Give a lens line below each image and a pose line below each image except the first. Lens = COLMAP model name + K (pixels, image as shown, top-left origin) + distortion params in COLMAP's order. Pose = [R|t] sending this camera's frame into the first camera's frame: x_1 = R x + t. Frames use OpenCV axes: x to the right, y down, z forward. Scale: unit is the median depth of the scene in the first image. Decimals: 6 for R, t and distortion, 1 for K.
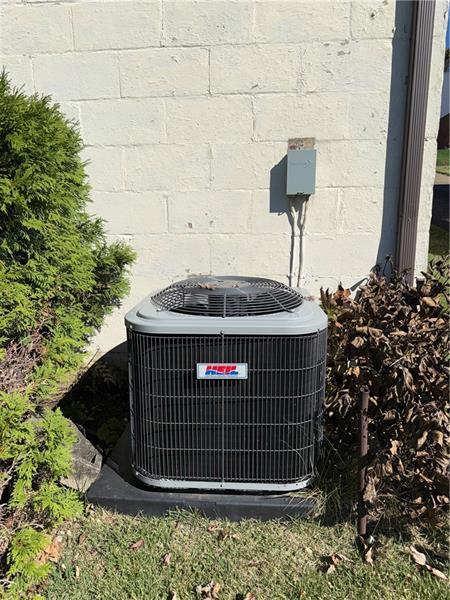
lens RADIAL K [[422.9, 0, 222.9], [0, 422.9, 300.1], [0, 0, 1]] dist [0.012526, -0.002171]
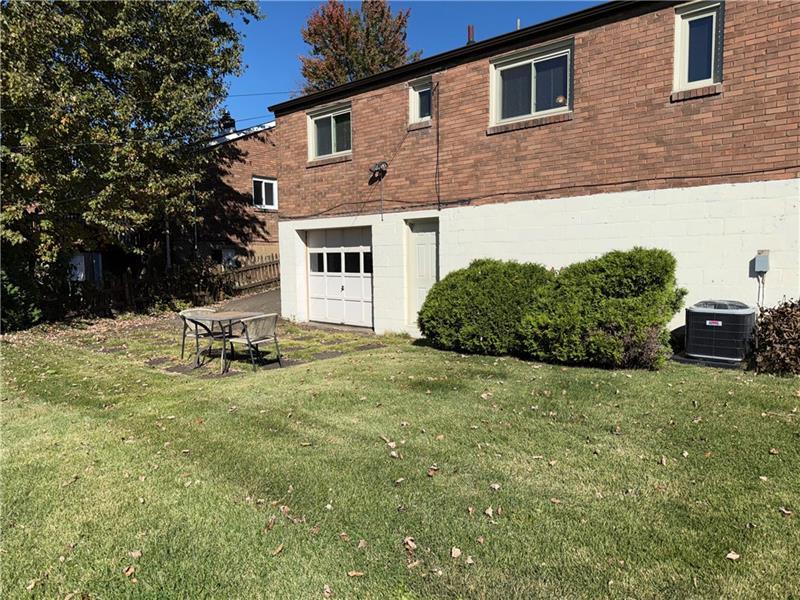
lens RADIAL K [[563.9, 0, 395.3], [0, 563.9, 300.5], [0, 0, 1]] dist [0.012526, -0.002171]
pose [[0.788594, 0.047133, -0.613106, 0.559884], [-0.105767, 0.992595, -0.059733, 0.380356], [0.605750, 0.111951, 0.787739, -3.128094]]
